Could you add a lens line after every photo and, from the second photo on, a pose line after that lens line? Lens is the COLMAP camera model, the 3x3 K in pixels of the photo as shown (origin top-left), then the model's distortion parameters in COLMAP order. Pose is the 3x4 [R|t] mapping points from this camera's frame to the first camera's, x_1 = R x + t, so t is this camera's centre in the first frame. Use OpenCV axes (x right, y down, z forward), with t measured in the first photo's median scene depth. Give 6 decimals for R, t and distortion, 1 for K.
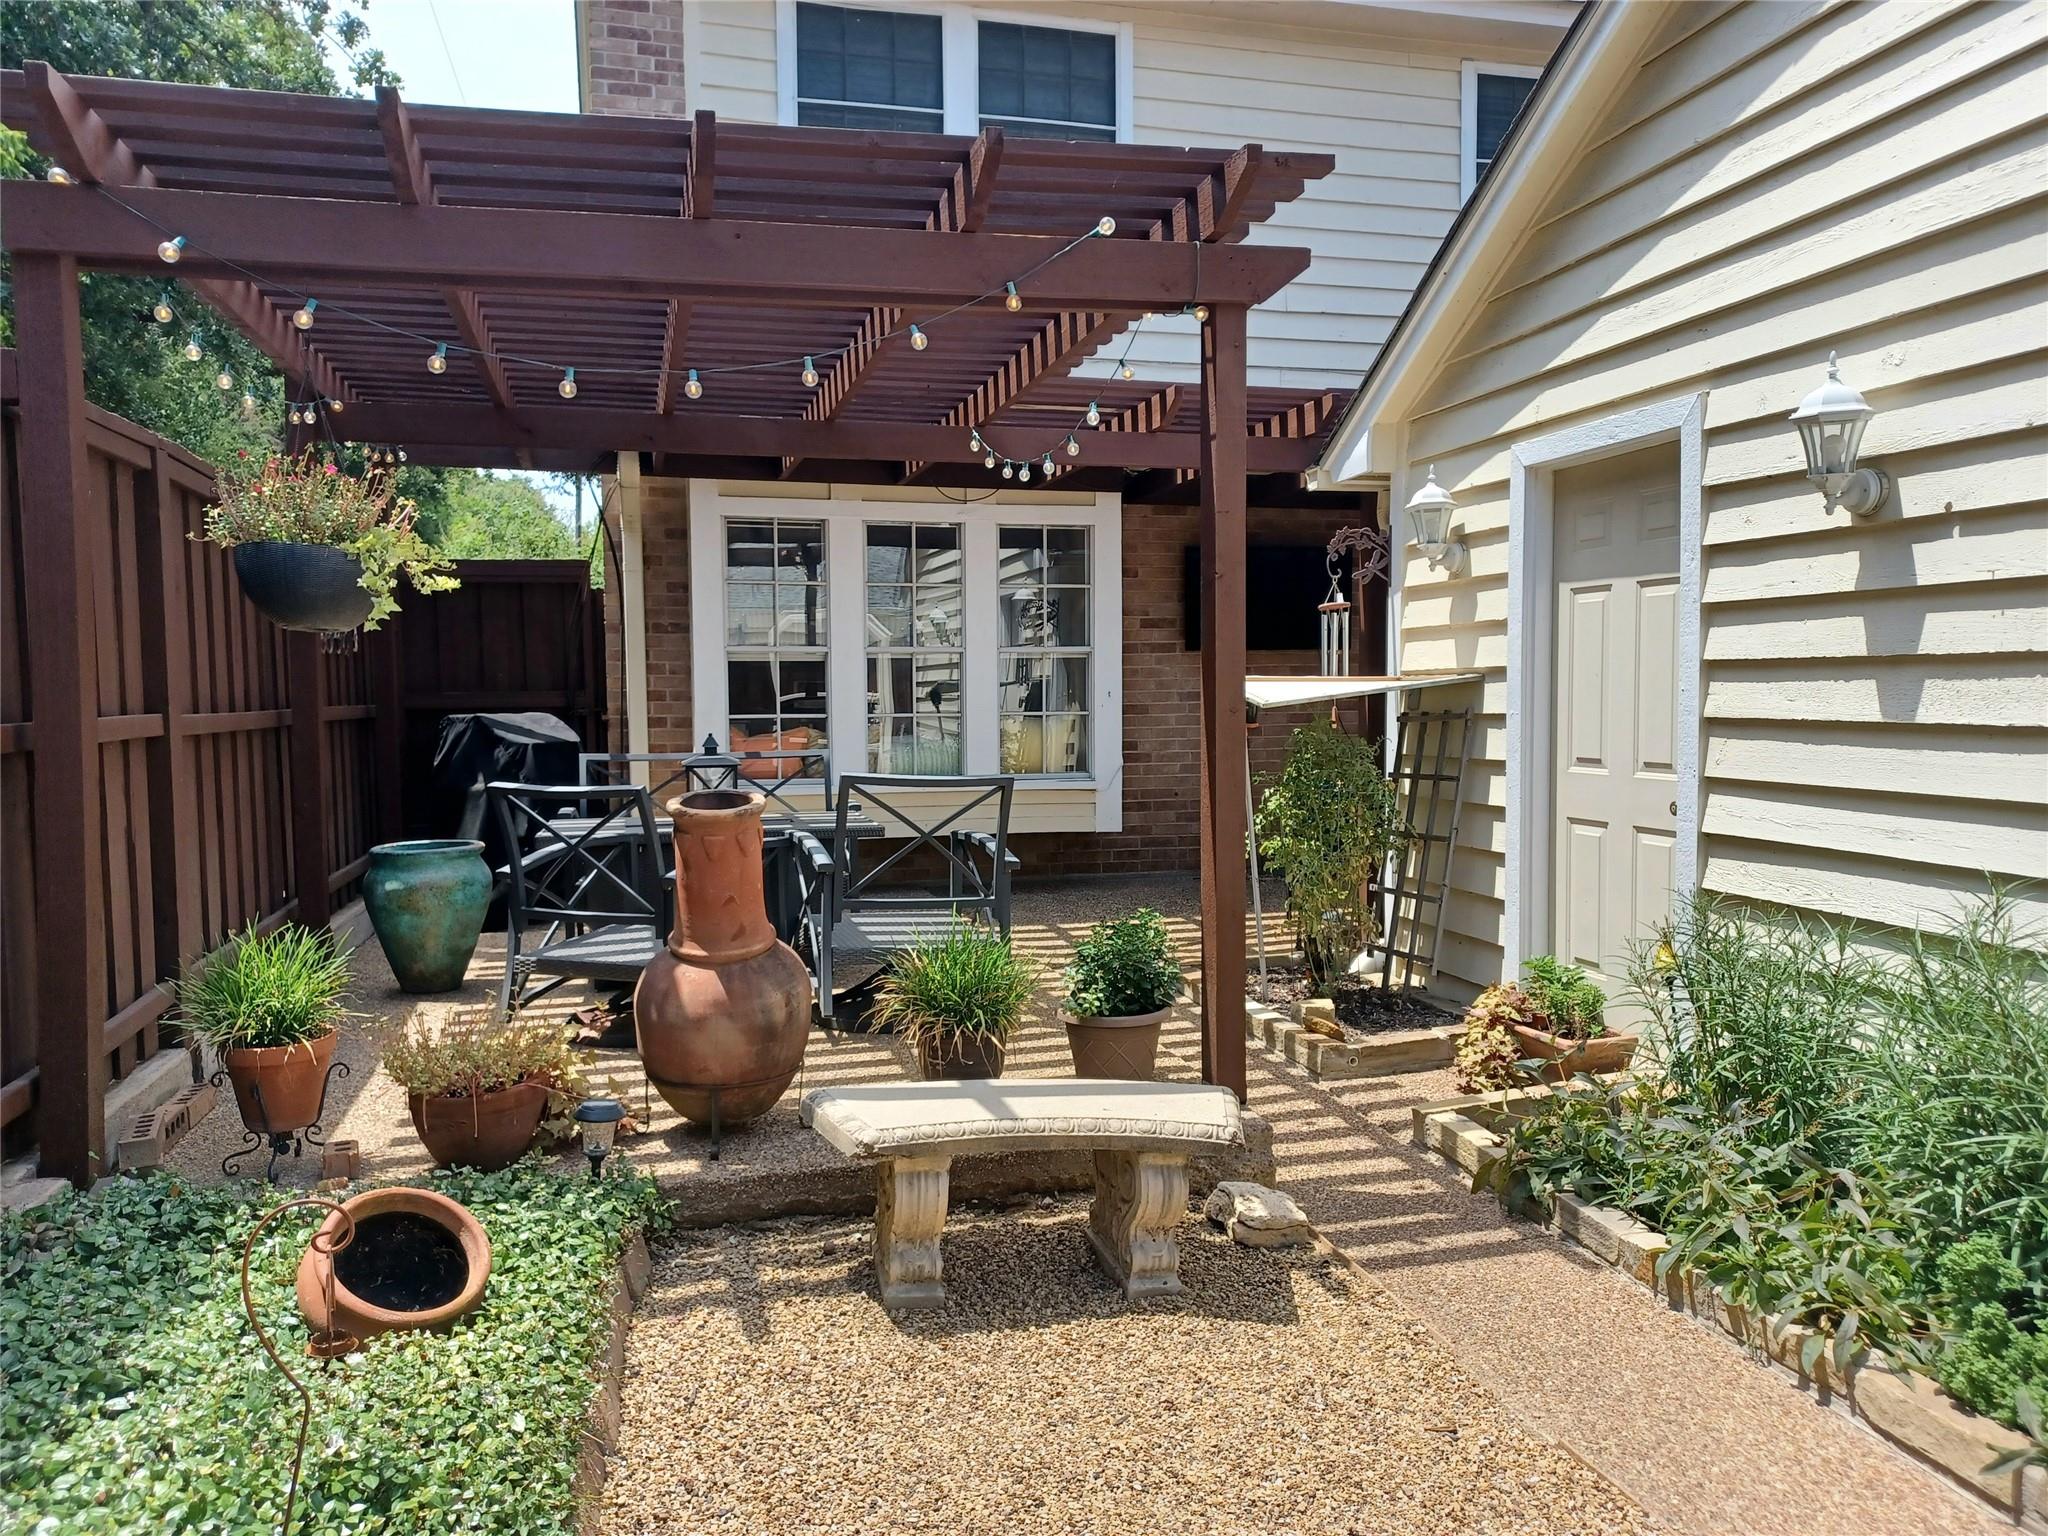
lens RADIAL K [[1501.5, 0, 1022.0], [0, 1501.5, 768.9], [0, 0, 1]] dist [0.043187, -0.006389]
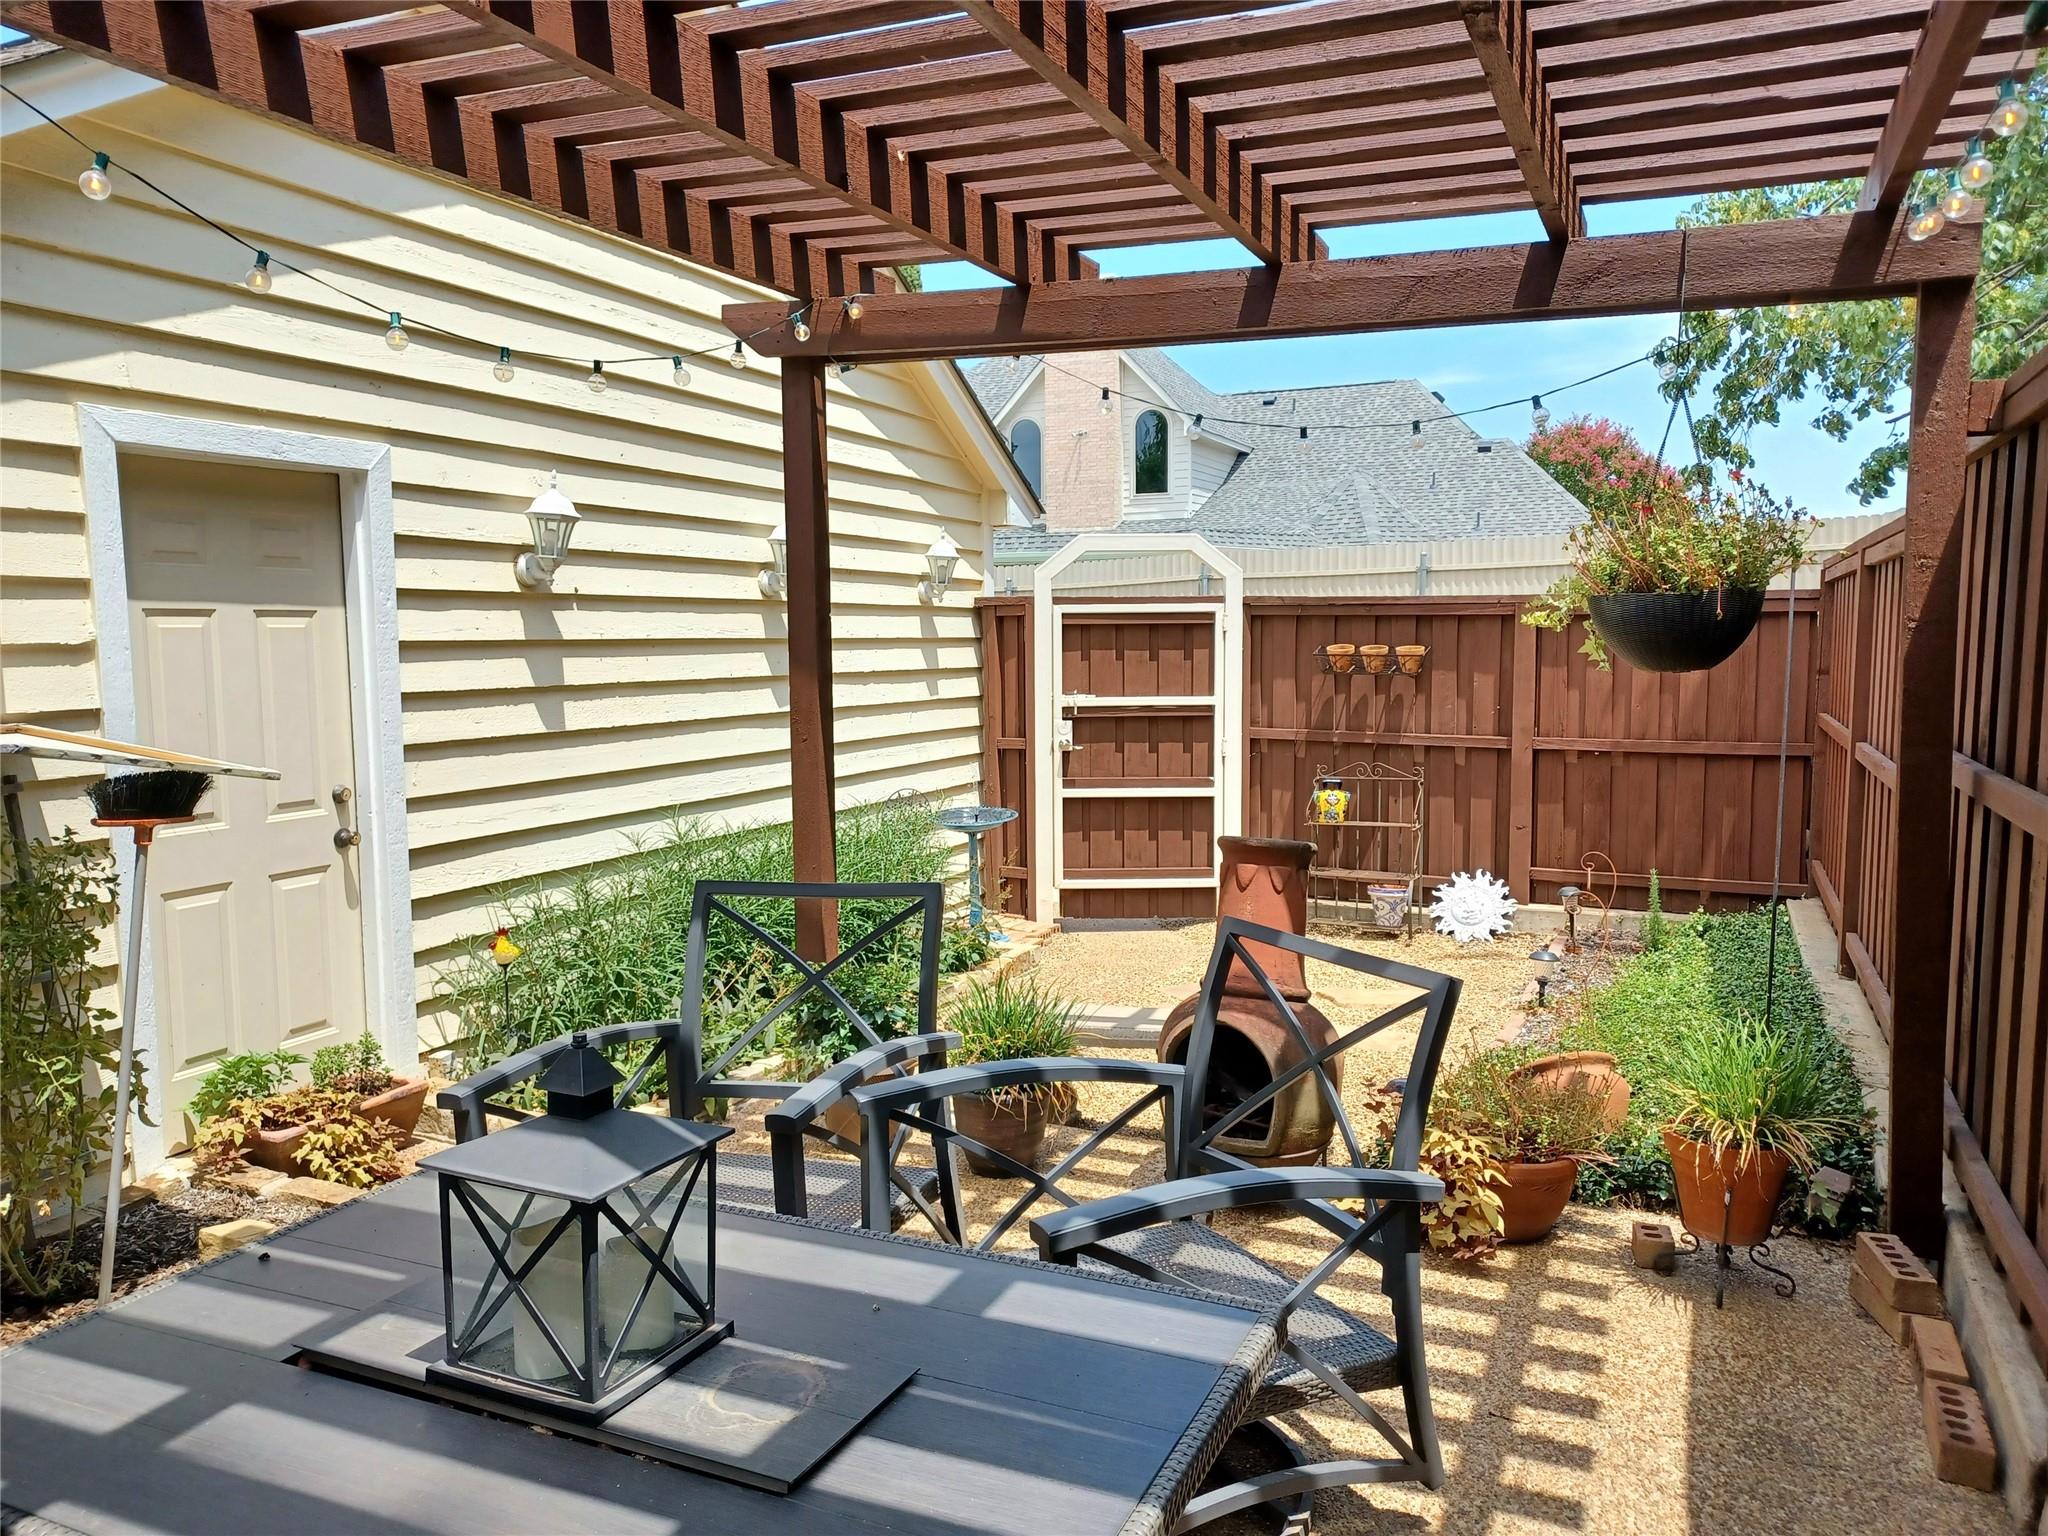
lens RADIAL K [[1501.5, 0, 1034.3], [0, 1501.5, 762.3], [0, 0, 1]] dist [0.043187, -0.006389]
pose [[-0.784283, -0.041750, 0.618997, -0.644645], [0.046608, 0.990949, 0.125890, -0.152303], [-0.618650, 0.127584, -0.775239, 1.728107]]
